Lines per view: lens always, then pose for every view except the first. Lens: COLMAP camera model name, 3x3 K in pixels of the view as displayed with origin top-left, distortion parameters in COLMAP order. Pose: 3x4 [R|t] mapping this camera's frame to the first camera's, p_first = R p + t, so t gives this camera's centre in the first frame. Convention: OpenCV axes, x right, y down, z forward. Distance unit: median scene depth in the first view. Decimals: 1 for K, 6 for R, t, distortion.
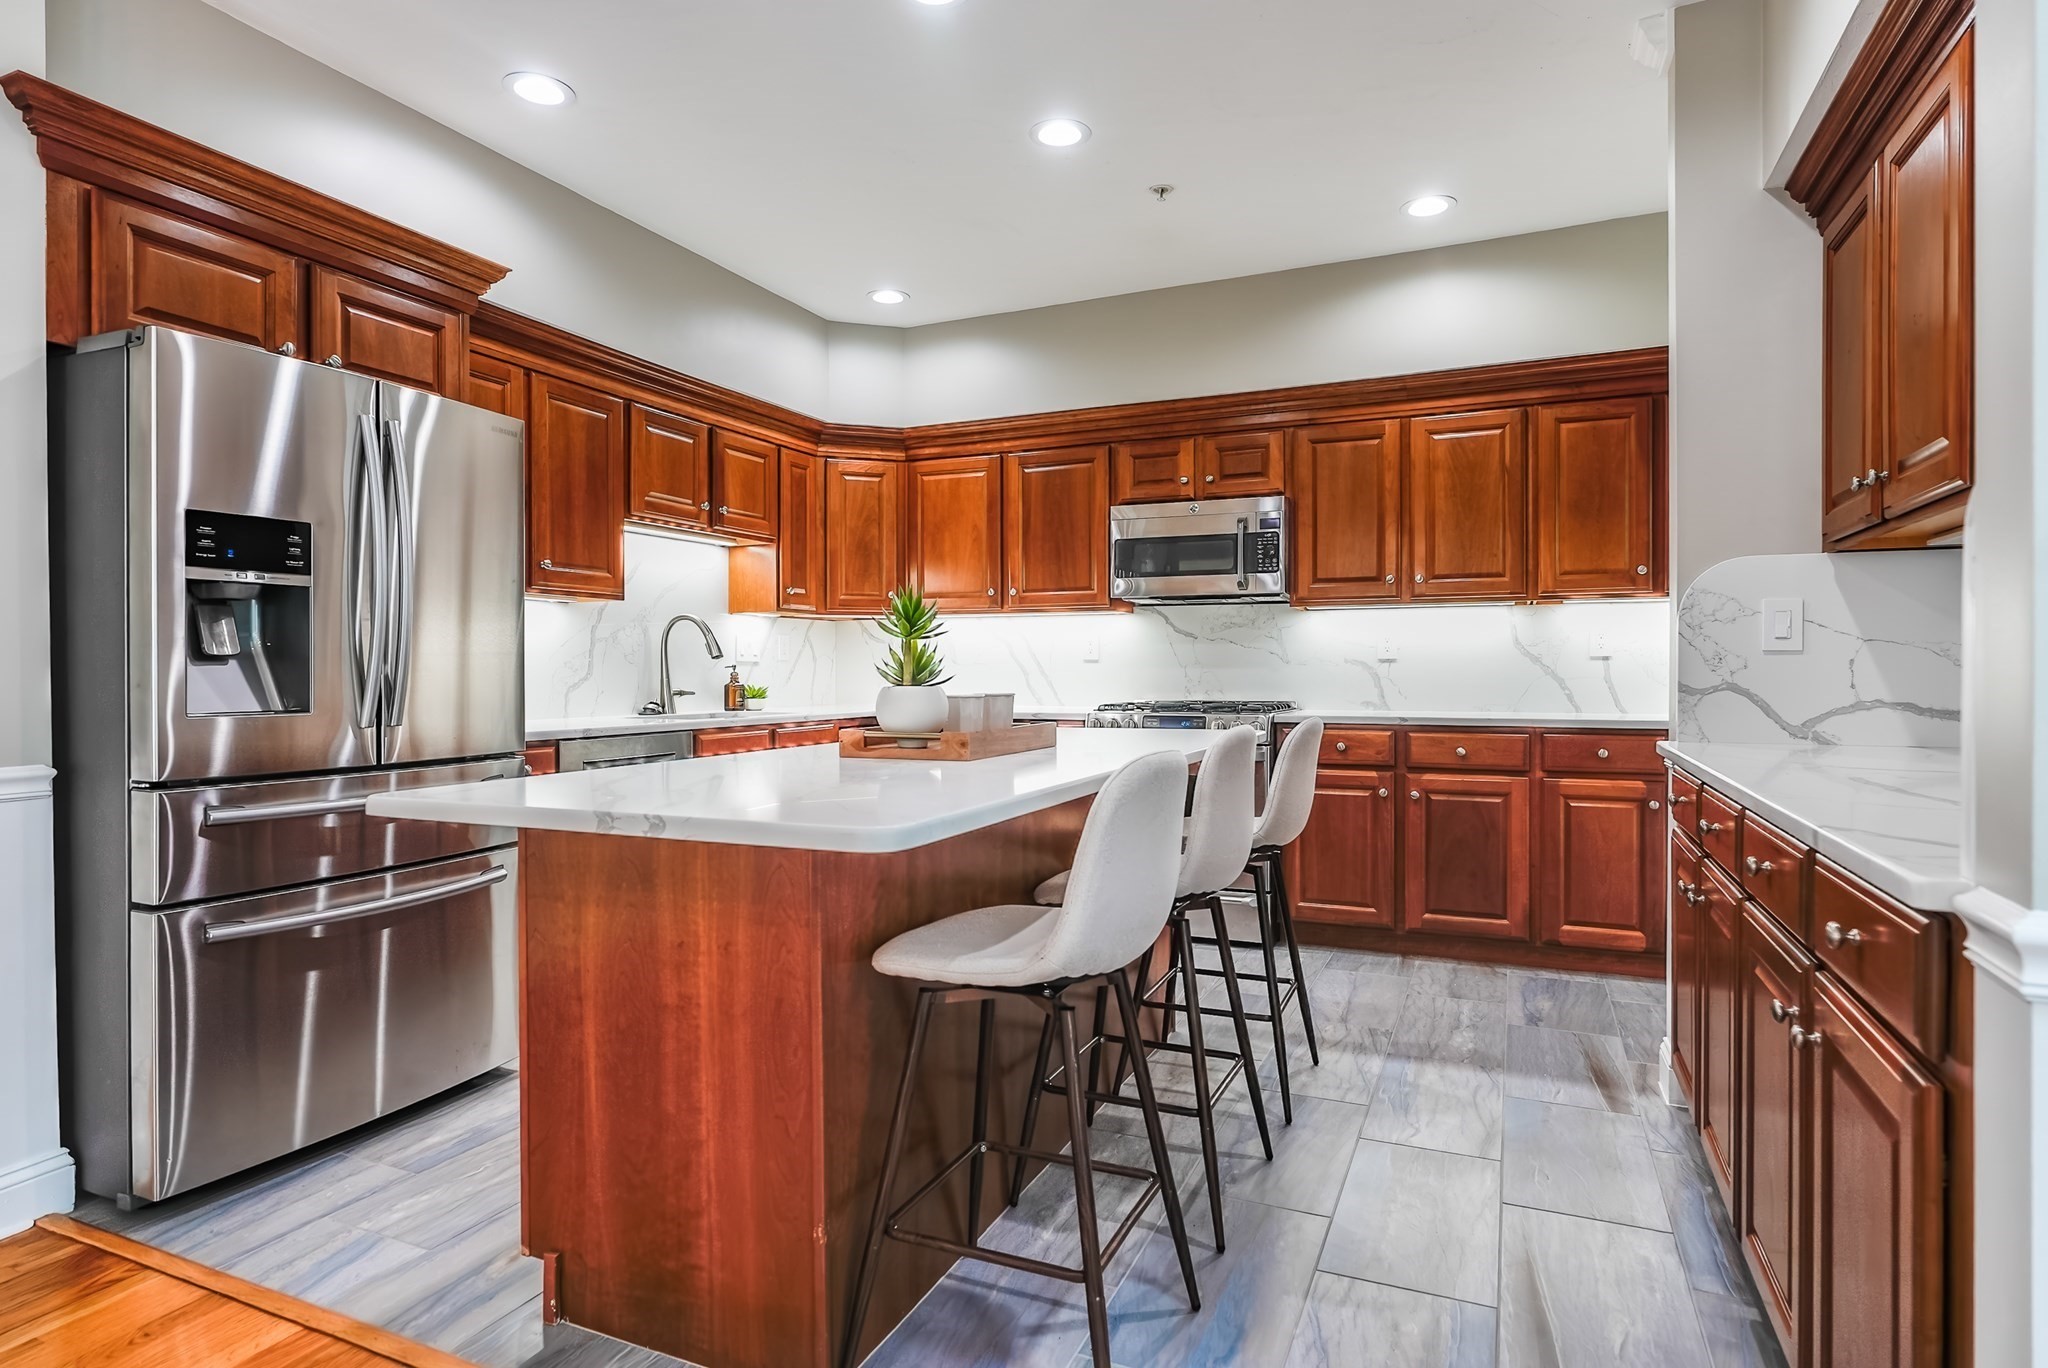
lens RADIAL K [[1107.4, 0, 1020.1], [0, 1107.4, 677.5], [0, 0, 1]] dist [-0.001832, 0.000438]
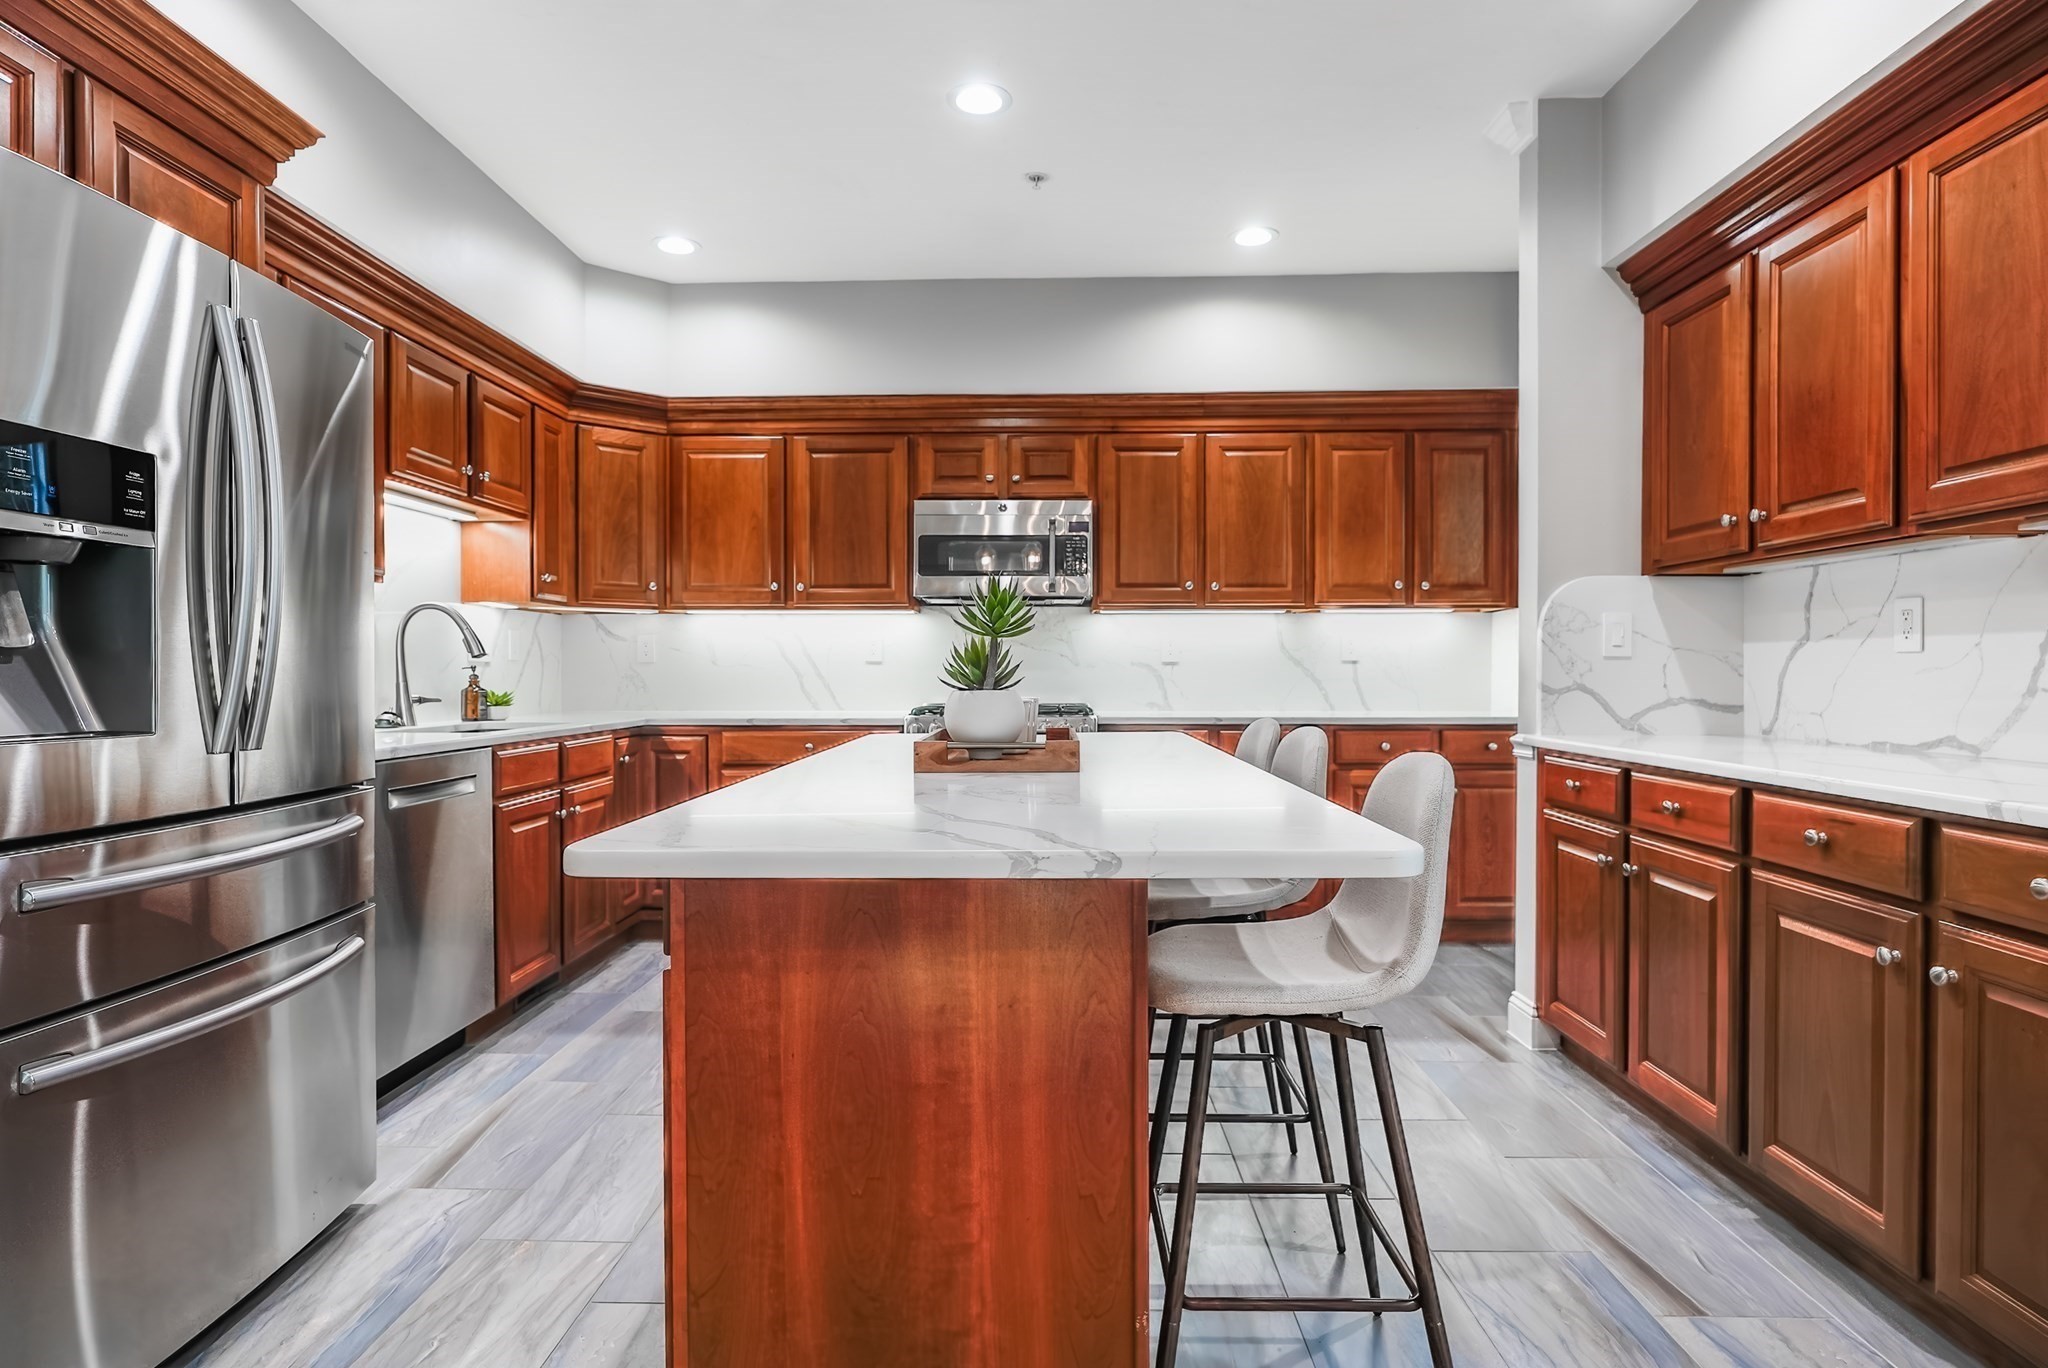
lens RADIAL K [[1115.4, 0, 1024.0], [0, 1115.4, 684.0], [0, 0, 1]] dist [-0.002197, 0.000962]
pose [[0.921635, -0.003141, 0.388045, -0.224925], [0.001756, 0.999991, 0.003924, -0.000298], [-0.388054, -0.002935, 0.921632, 0.087117]]
